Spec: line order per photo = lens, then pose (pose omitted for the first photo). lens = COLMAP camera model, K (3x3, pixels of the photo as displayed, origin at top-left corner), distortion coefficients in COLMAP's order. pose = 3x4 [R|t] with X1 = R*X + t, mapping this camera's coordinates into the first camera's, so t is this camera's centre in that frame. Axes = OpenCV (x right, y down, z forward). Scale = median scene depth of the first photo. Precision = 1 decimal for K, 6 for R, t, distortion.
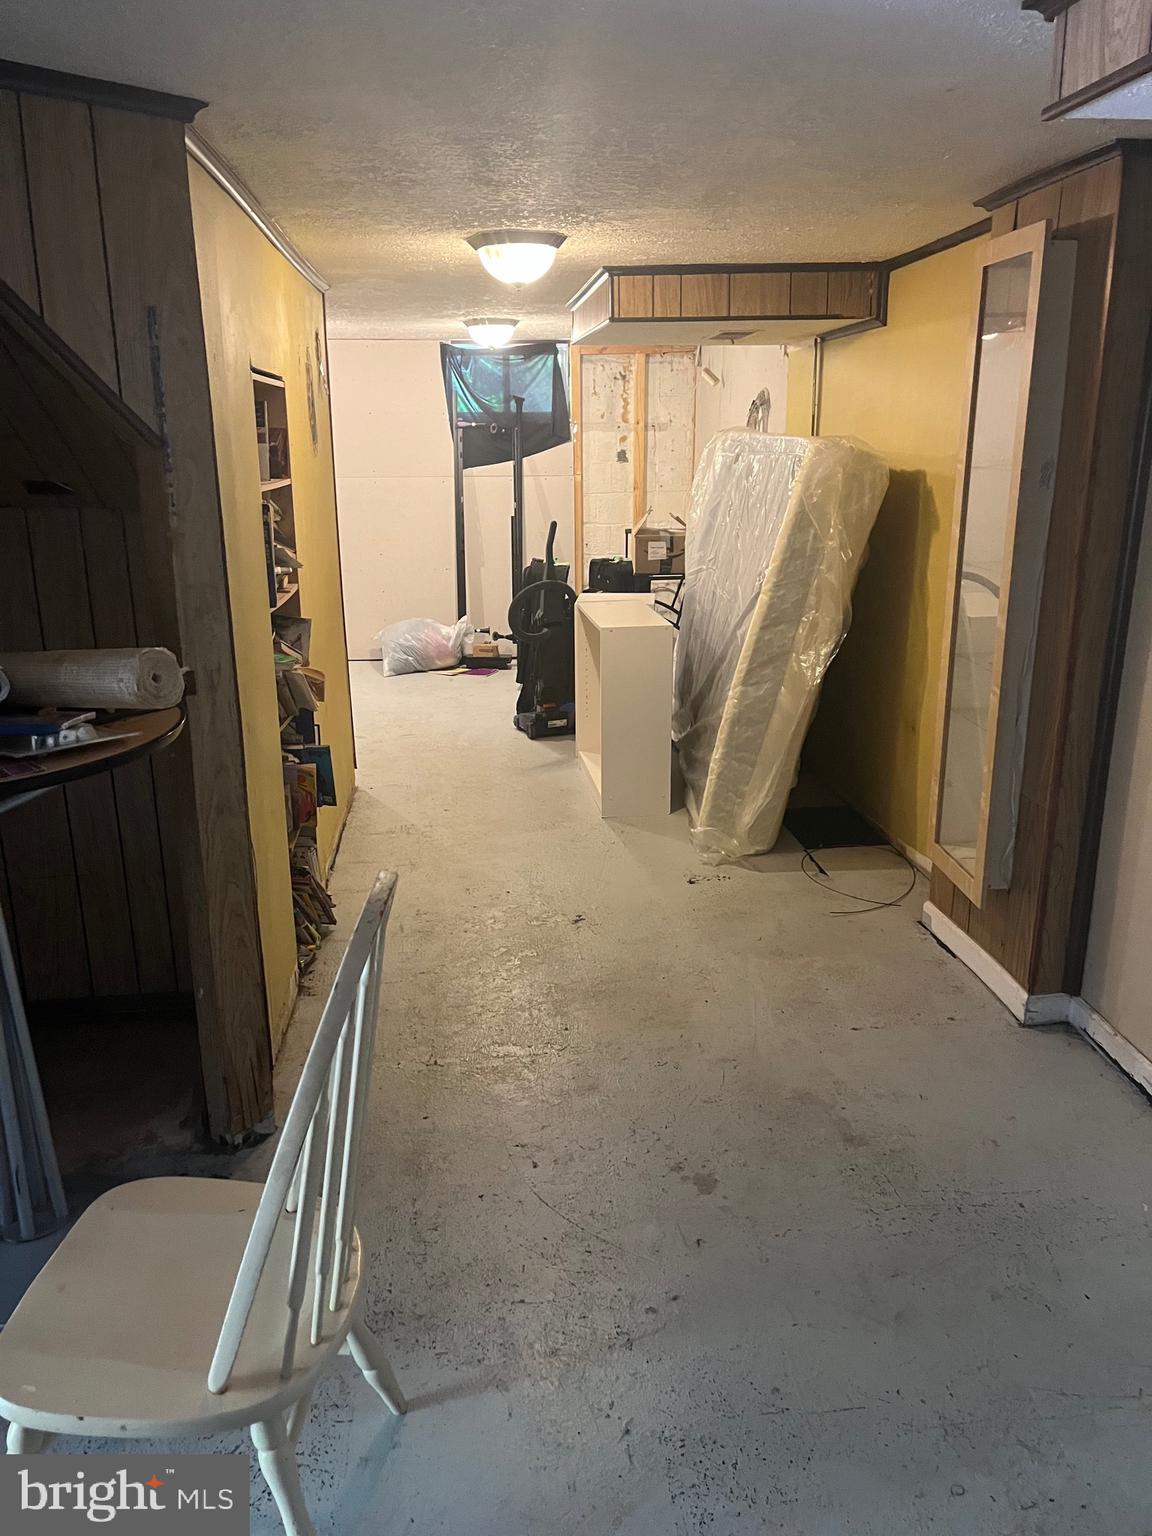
lens RADIAL K [[1160.1, 0, 576.0], [0, 1160.1, 768.0], [0, 0, 1]] dist [0.092325, -0.113540]
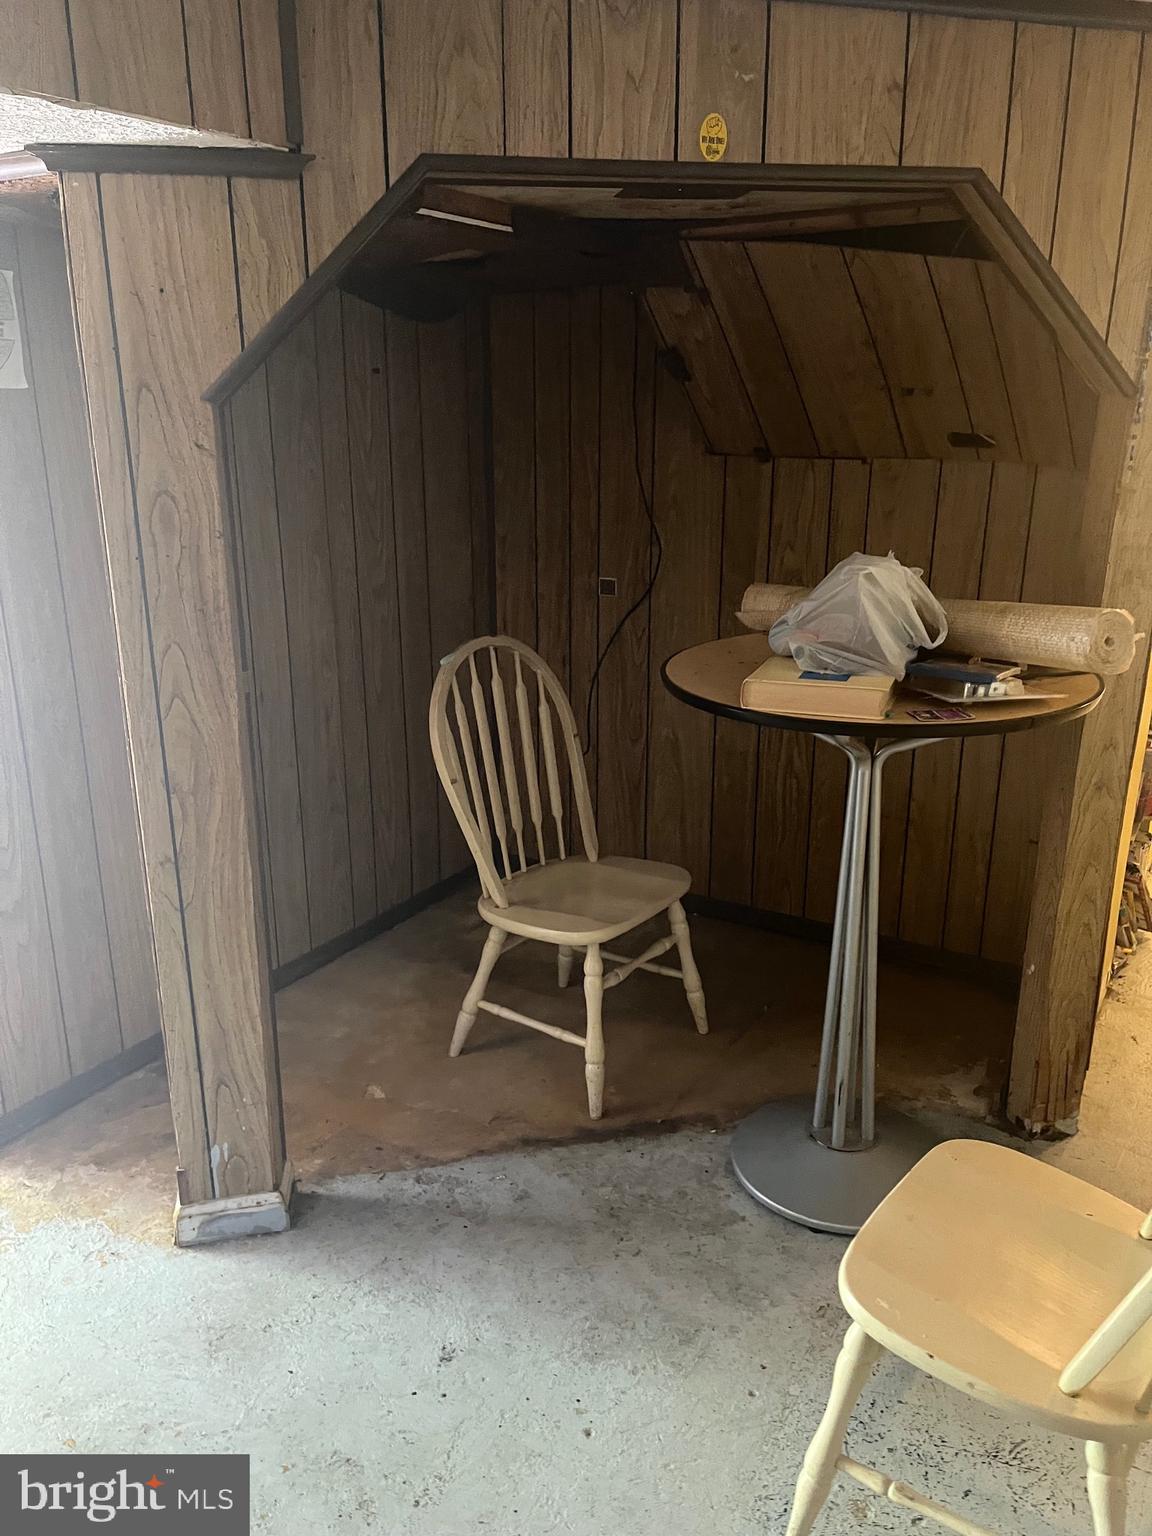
lens RADIAL K [[1160.1, 0, 576.0], [0, 1160.1, 768.0], [0, 0, 1]] dist [0.092325, -0.113540]
pose [[0.813787, 0.185738, -0.550684, -0.142477], [-0.169882, 0.982193, 0.080234, 0.017608], [0.555780, 0.028258, 0.830849, -0.018493]]
